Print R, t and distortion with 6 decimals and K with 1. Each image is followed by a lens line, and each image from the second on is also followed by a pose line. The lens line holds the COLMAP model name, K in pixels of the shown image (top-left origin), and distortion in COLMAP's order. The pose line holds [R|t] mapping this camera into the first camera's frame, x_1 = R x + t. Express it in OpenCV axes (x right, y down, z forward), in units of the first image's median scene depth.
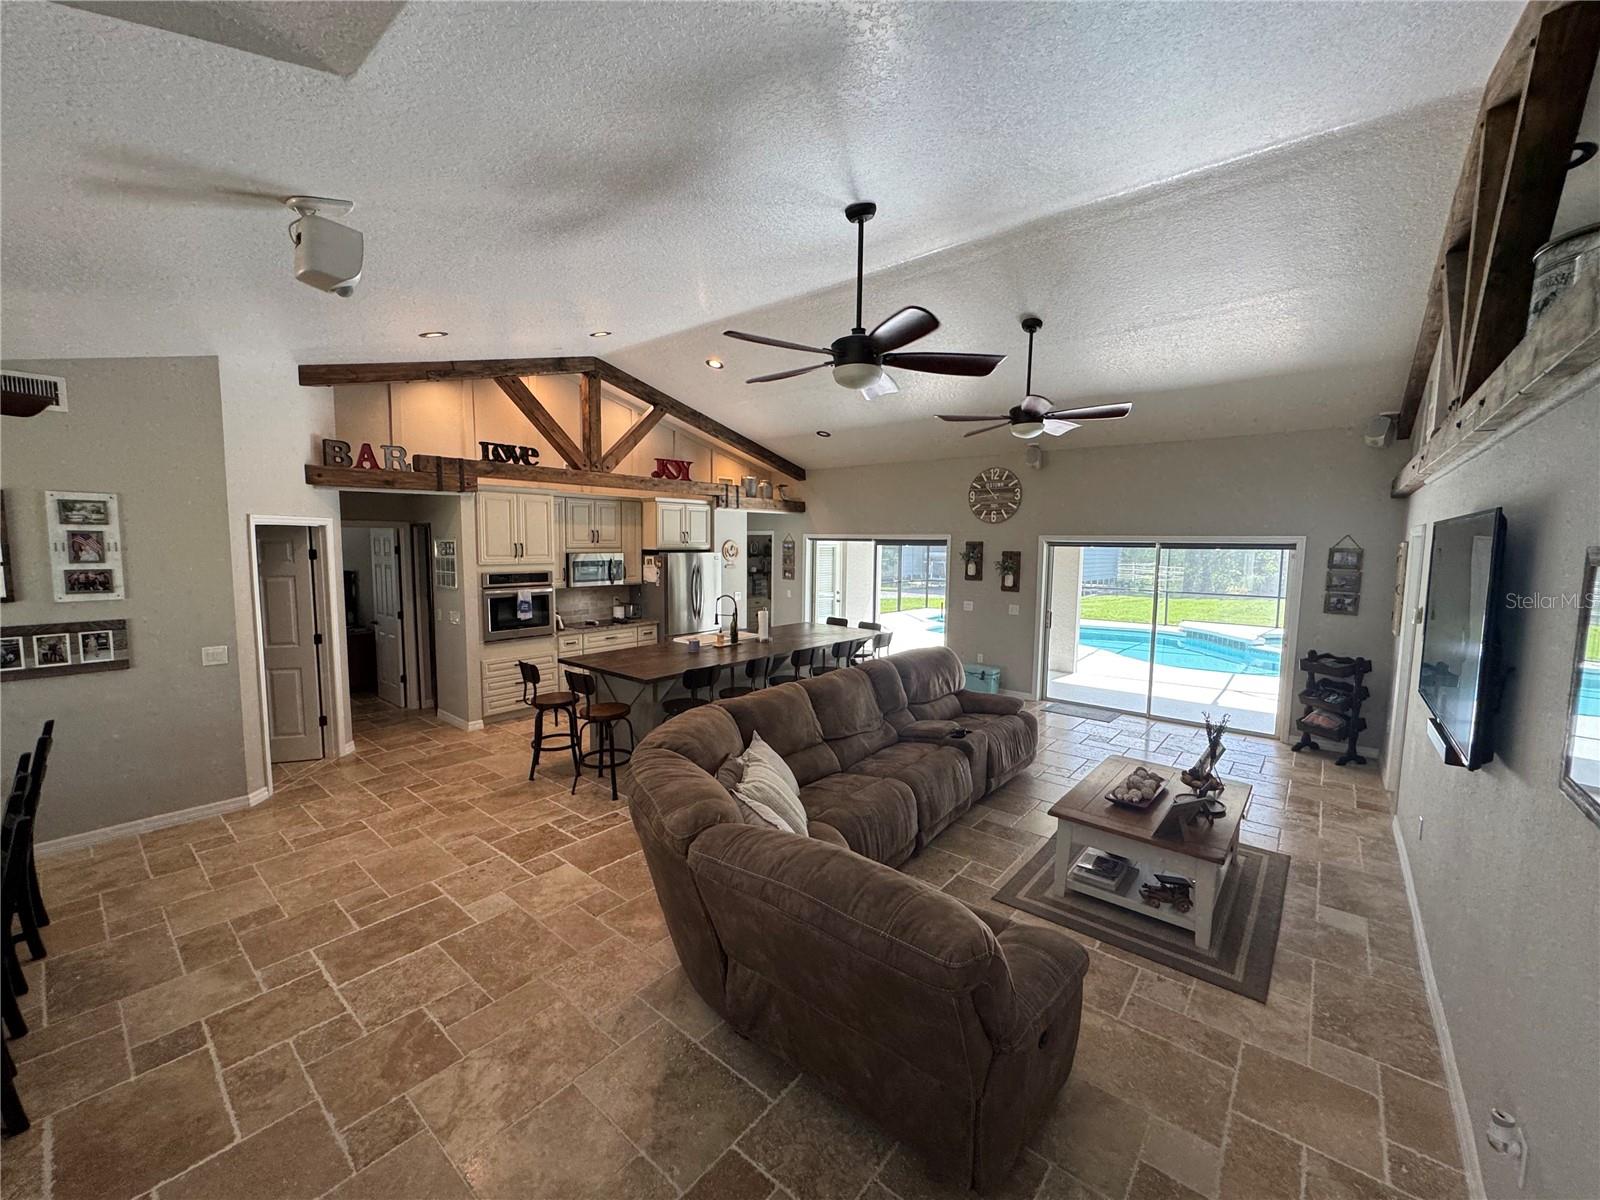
lens RADIAL K [[636.4, 0, 802.3], [0, 636.4, 599.9], [0, 0, 1]] dist [-0.003732, 0.000823]
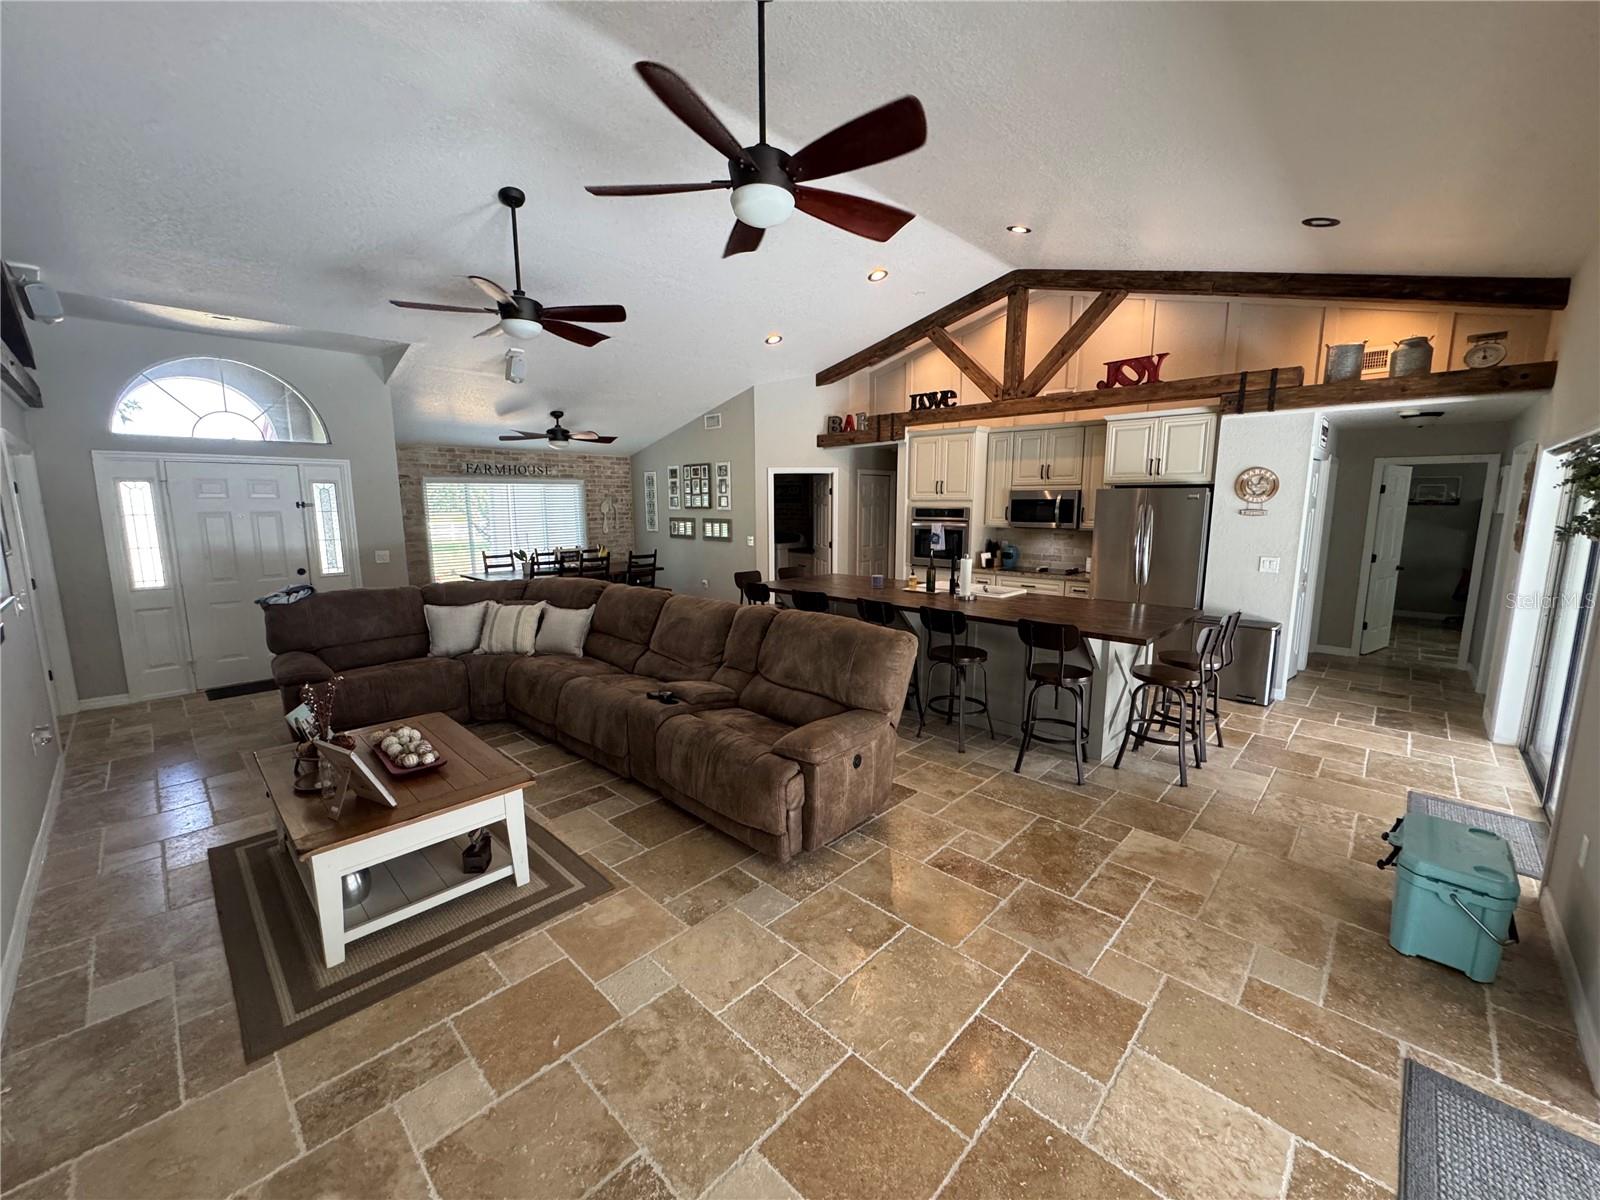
lens RADIAL K [[636.4, 0, 796.8], [0, 636.4, 600.2], [0, 0, 1]] dist [-0.003732, 0.000823]
pose [[-0.075246, 0.144016, -0.986710, 0.791648], [-0.094463, 0.984036, 0.150830, -0.032314], [0.992681, 0.104557, -0.060441, 0.957789]]
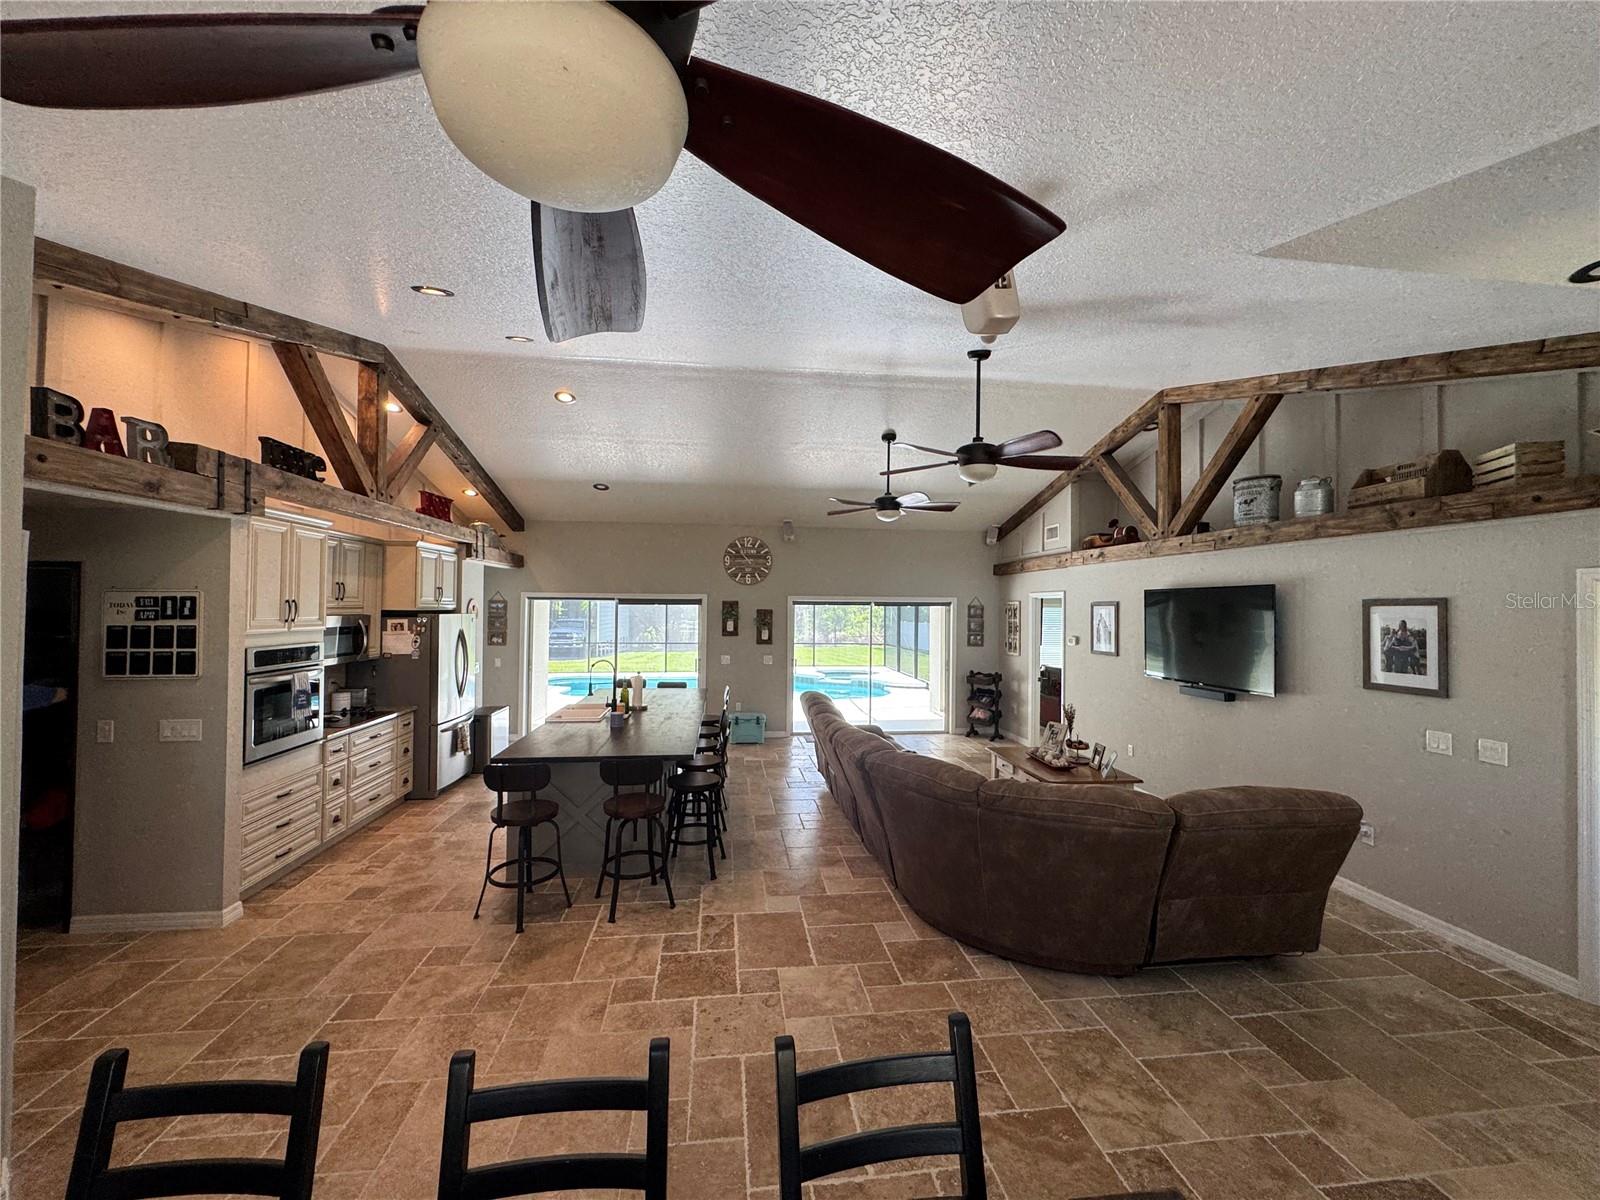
lens RADIAL K [[636.4, 0, 802.2], [0, 636.4, 597.4], [0, 0, 1]] dist [-0.003732, 0.000823]
pose [[0.684054, 0.007108, 0.729396, -0.637042], [0.067022, 0.995110, -0.072553, -0.013000], [-0.726345, 0.098516, 0.680233, 0.224471]]
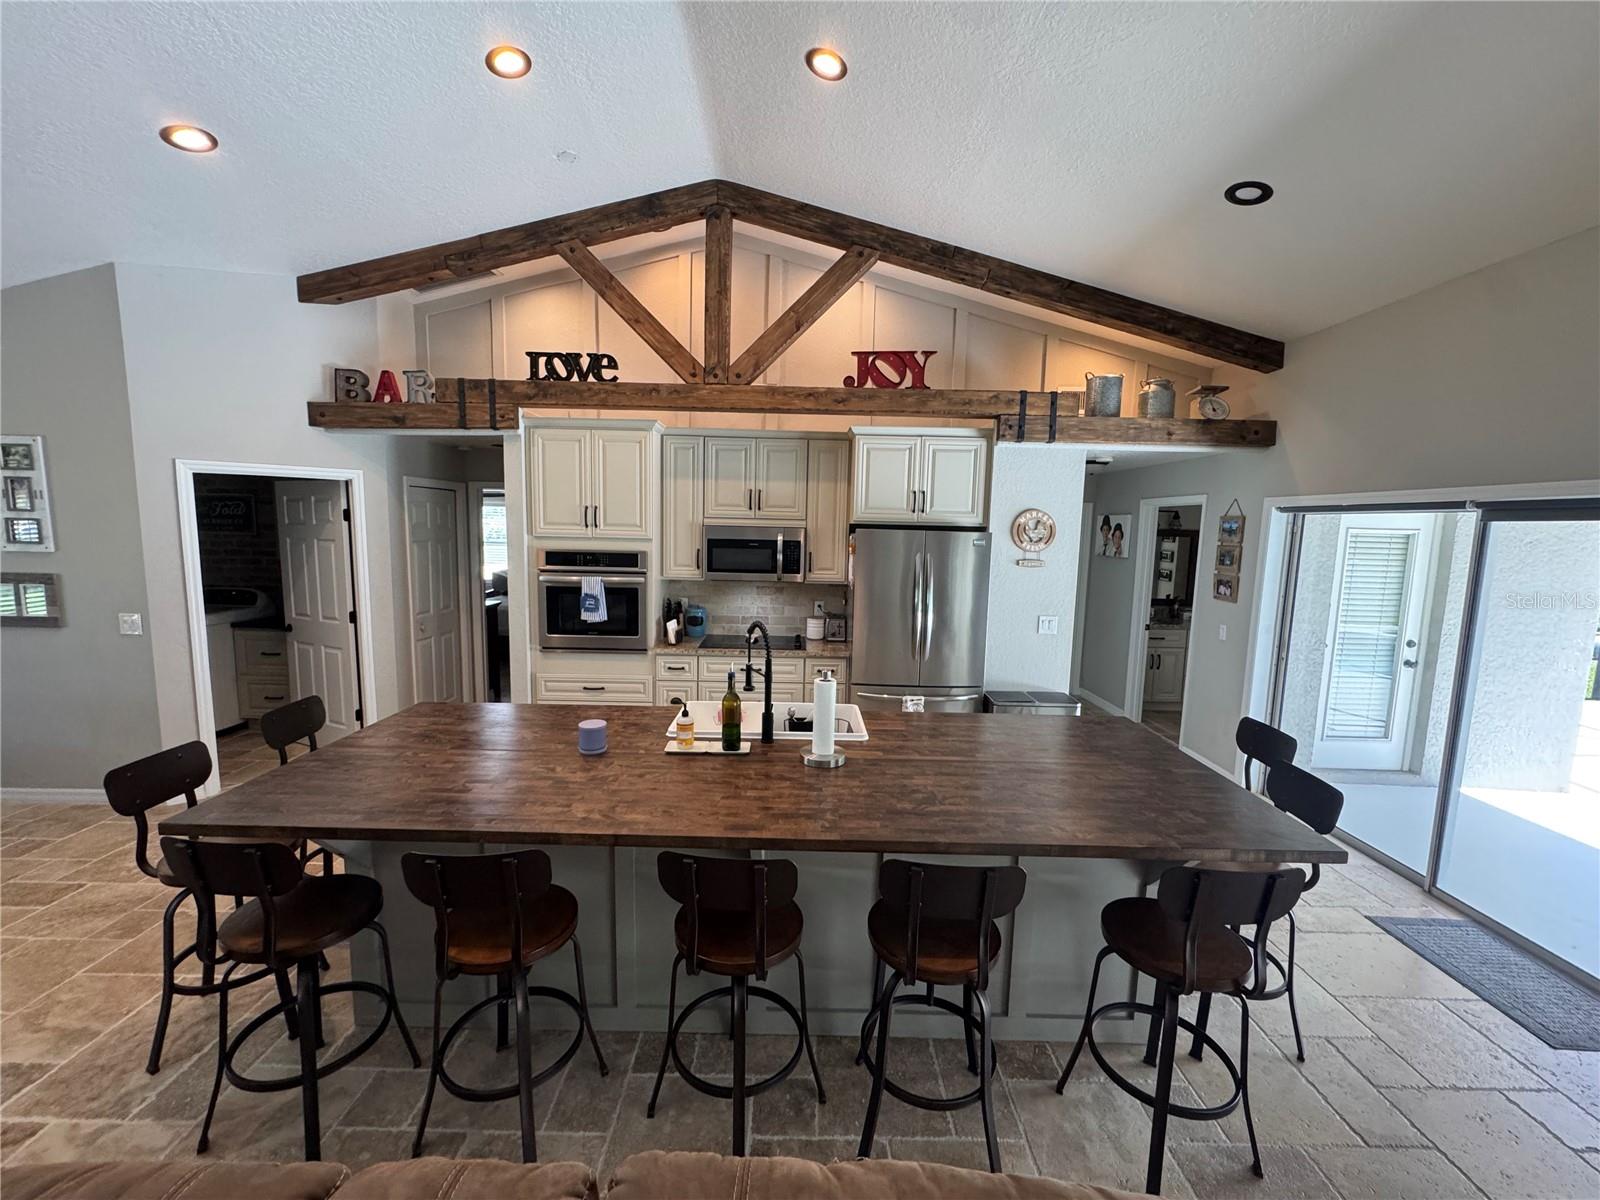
lens RADIAL K [[636.4, 0, 794.8], [0, 636.4, 596.1], [0, 0, 1]] dist [-0.003732, 0.000823]
pose [[0.640164, 0.091669, -0.762750, 0.224490], [-0.088920, 0.995024, 0.044955, -0.050919], [0.763075, 0.039045, 0.645129, 0.843328]]
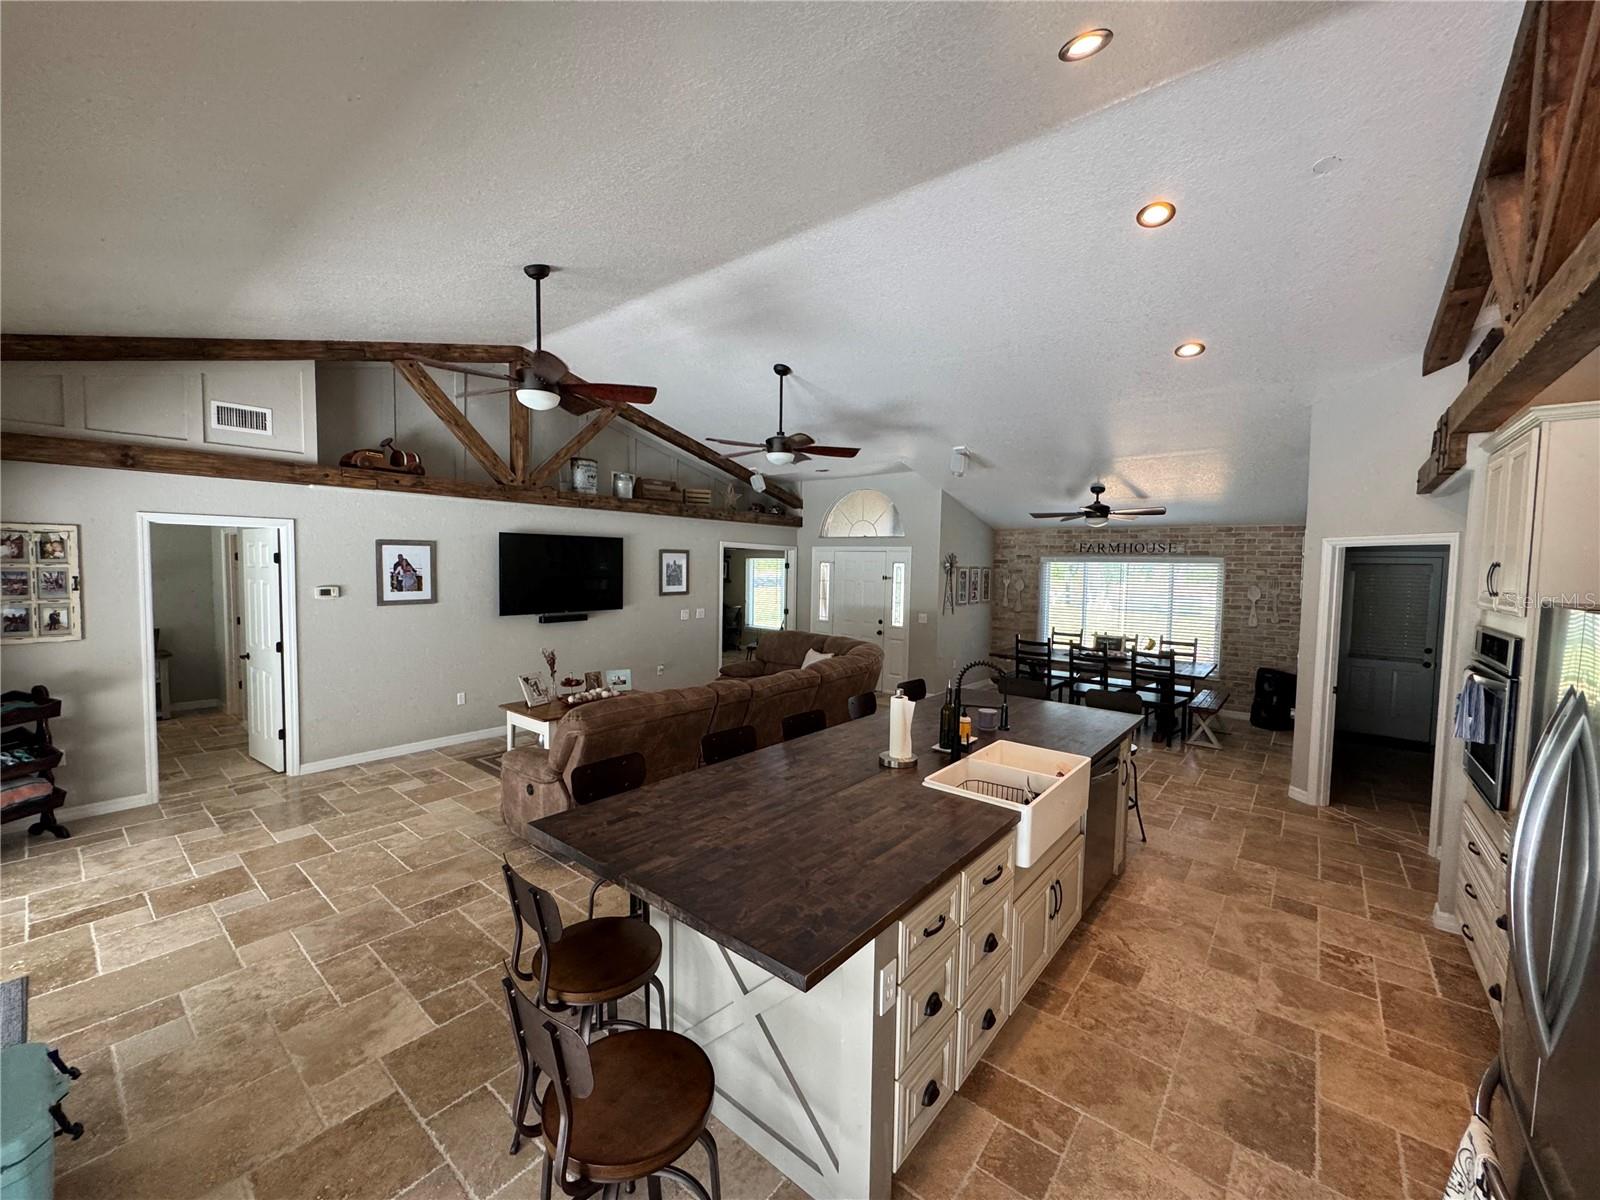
lens RADIAL K [[636.4, 0, 799.5], [0, 636.4, 591.0], [0, 0, 1]] dist [-0.003732, 0.000823]
pose [[-0.999550, -0.029598, -0.004801, 0.017766], [-0.029980, 0.989503, 0.141367, -0.133562], [0.000567, 0.141447, -0.989946, 1.616167]]
